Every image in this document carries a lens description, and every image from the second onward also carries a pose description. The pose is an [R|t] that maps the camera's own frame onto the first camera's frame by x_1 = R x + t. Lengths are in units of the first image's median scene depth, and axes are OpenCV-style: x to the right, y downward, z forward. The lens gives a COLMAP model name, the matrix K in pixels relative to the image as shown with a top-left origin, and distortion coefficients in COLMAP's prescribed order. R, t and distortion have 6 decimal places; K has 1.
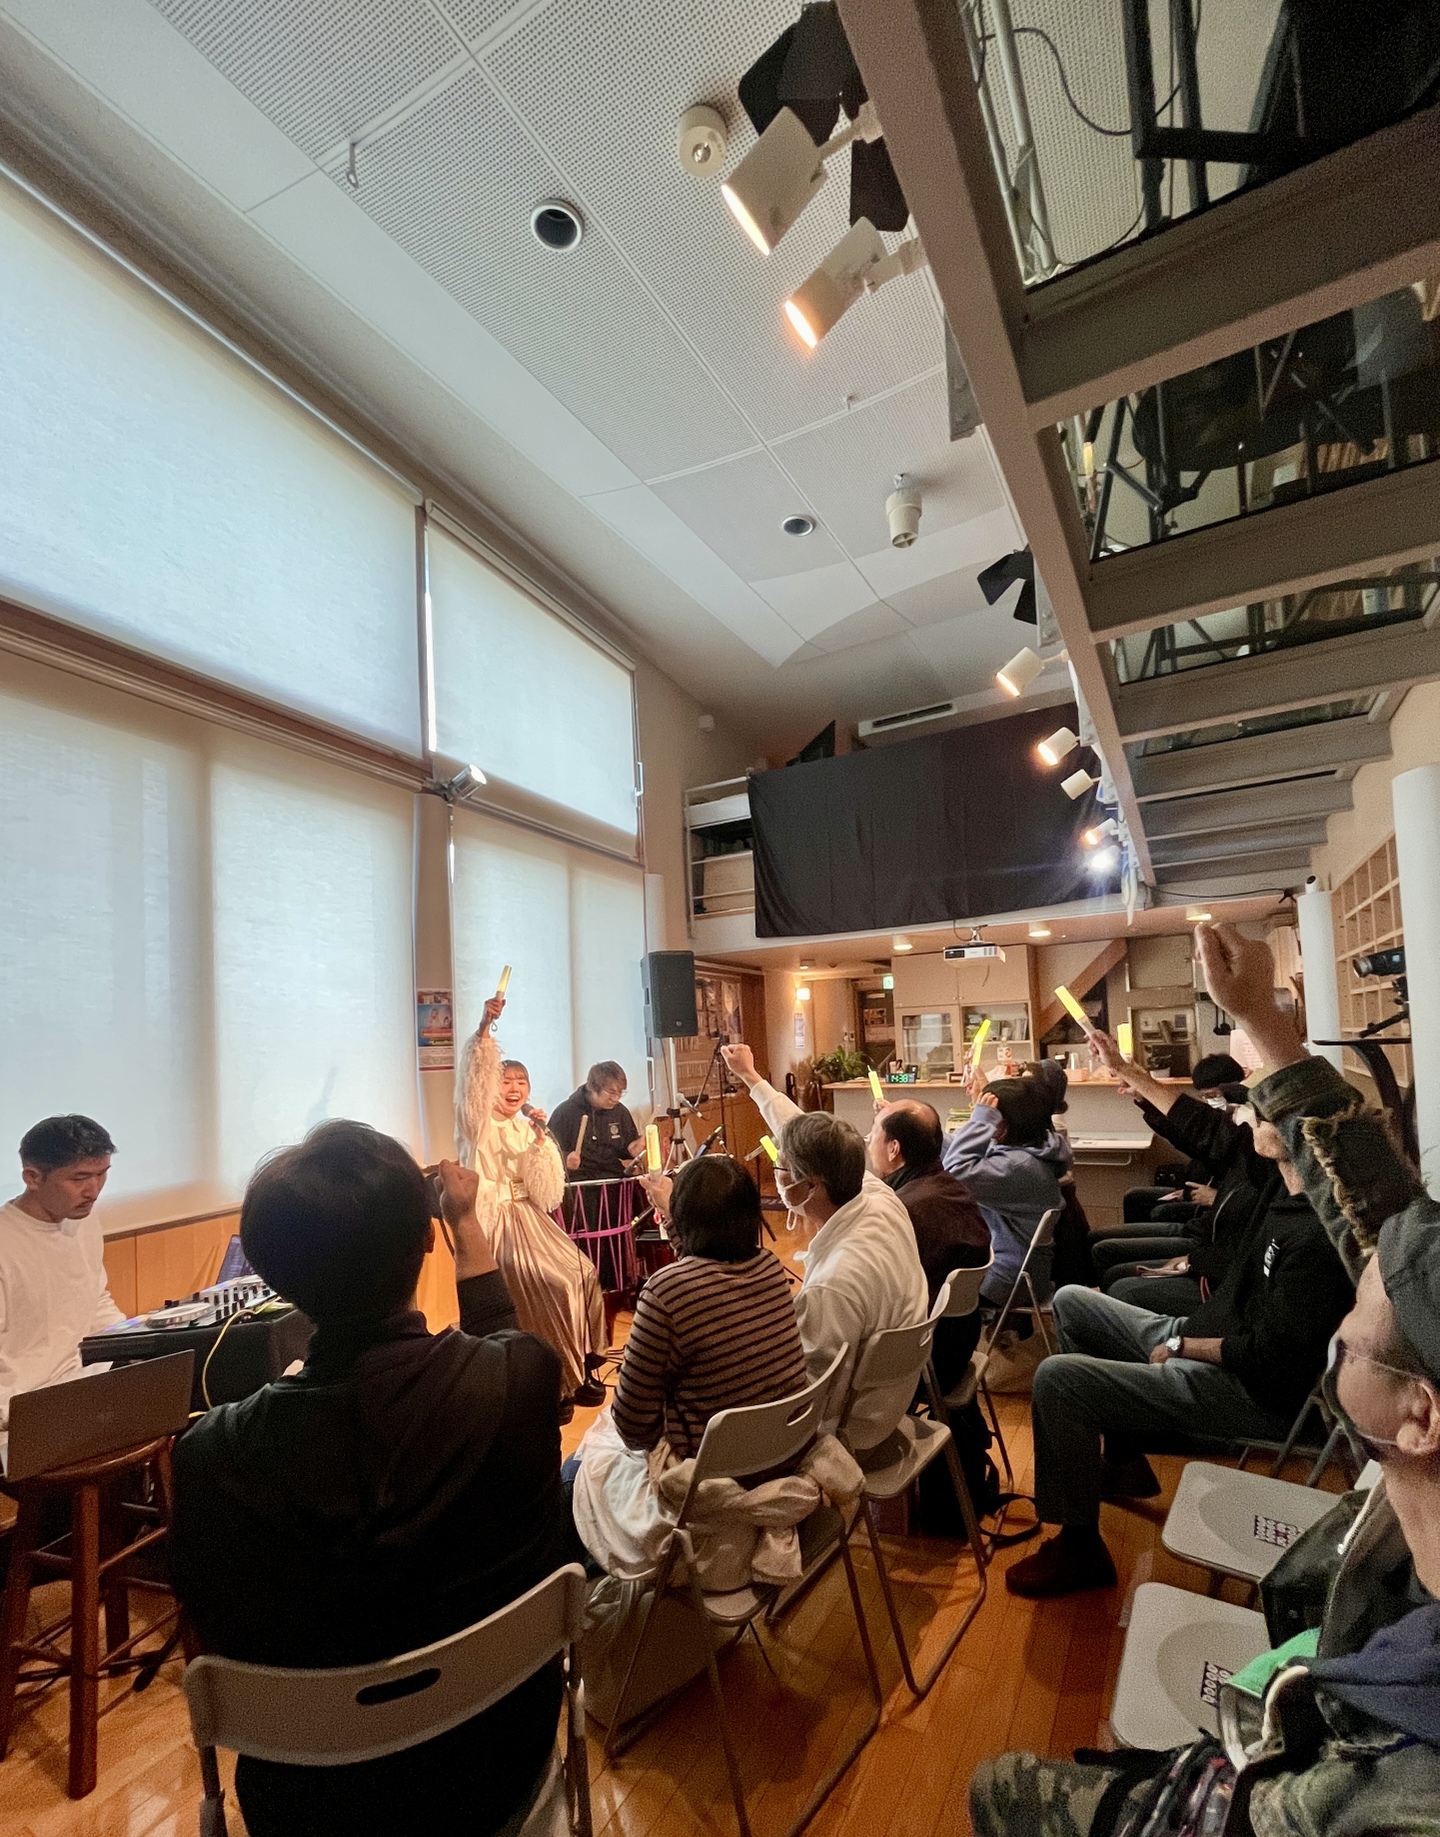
lens RADIAL K [[810.2, 0, 723.8], [0, 810.2, 1021.0], [0, 0, 1]] dist [0.000863, -0.001627]
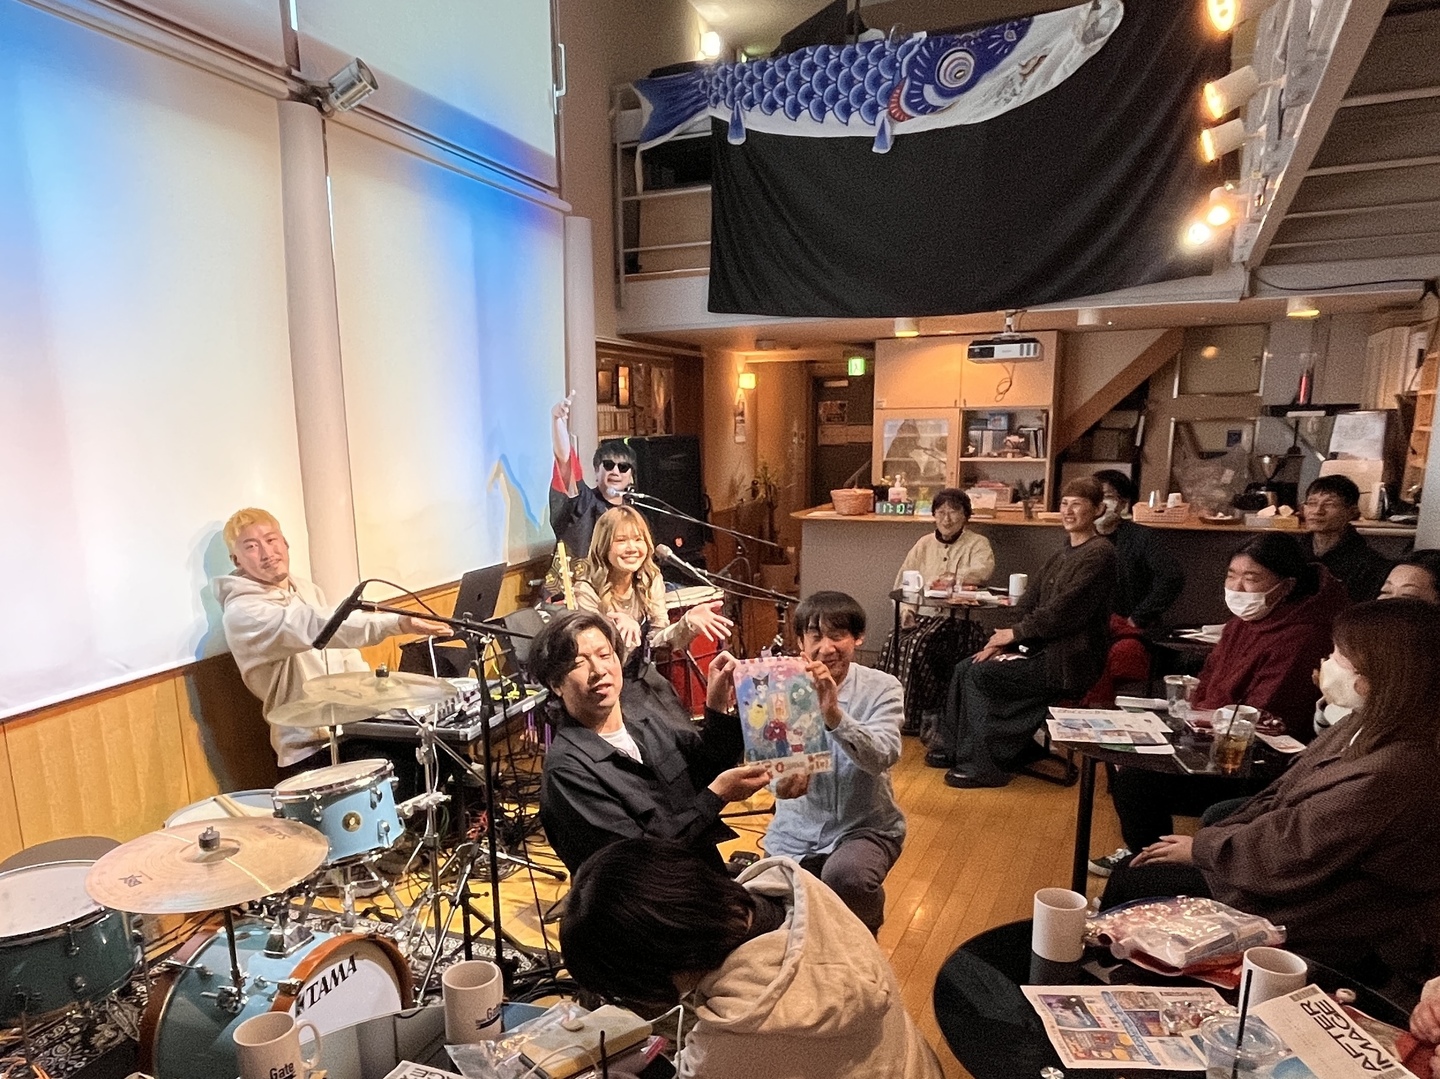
lens RADIAL K [[1033.7, 0, 662.9], [0, 1033.7, 666.0], [0, 0, 1]] dist [0.004980, -0.002759]
pose [[0.997739, 0.011277, 0.066253, -0.109463], [-0.027760, 0.966946, 0.253467, -0.048951], [-0.061205, -0.254733, 0.965073, 0.004790]]
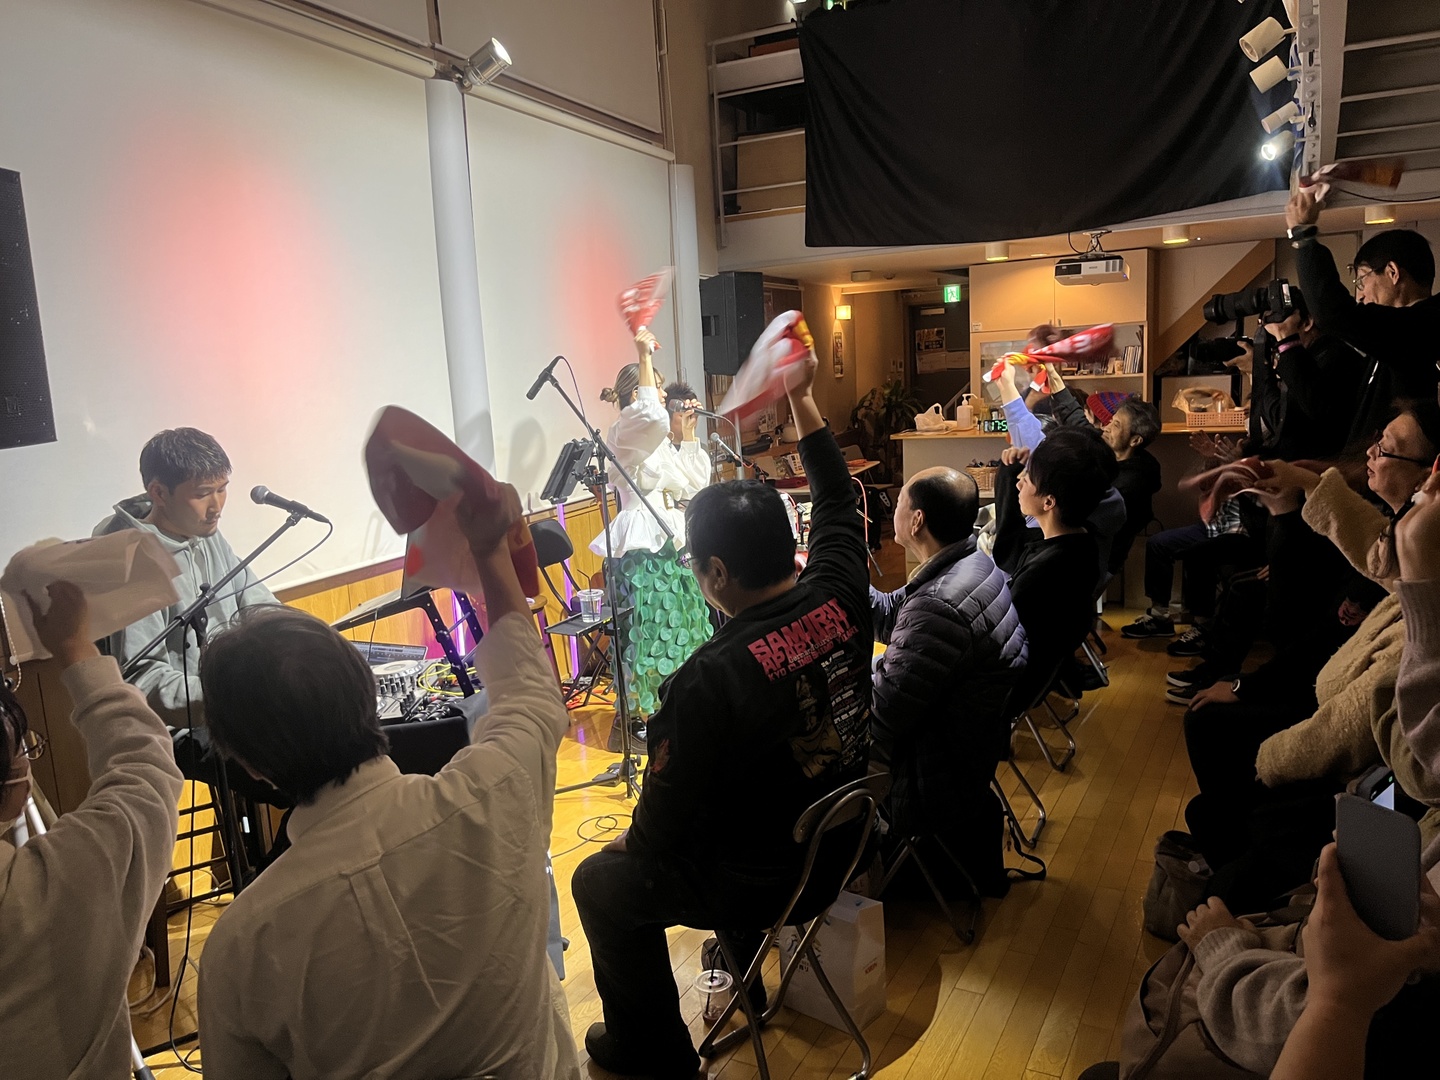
lens RADIAL K [[1075.8, 0, 709.4], [0, 1075.8, 559.2], [0, 0, 1]] dist [0.032062, -0.034541]
pose [[0.999733, -0.016397, 0.016298, -0.132792], [0.012771, 0.979331, 0.201861, -0.032286], [-0.019271, -0.201599, 0.979279, -0.138556]]
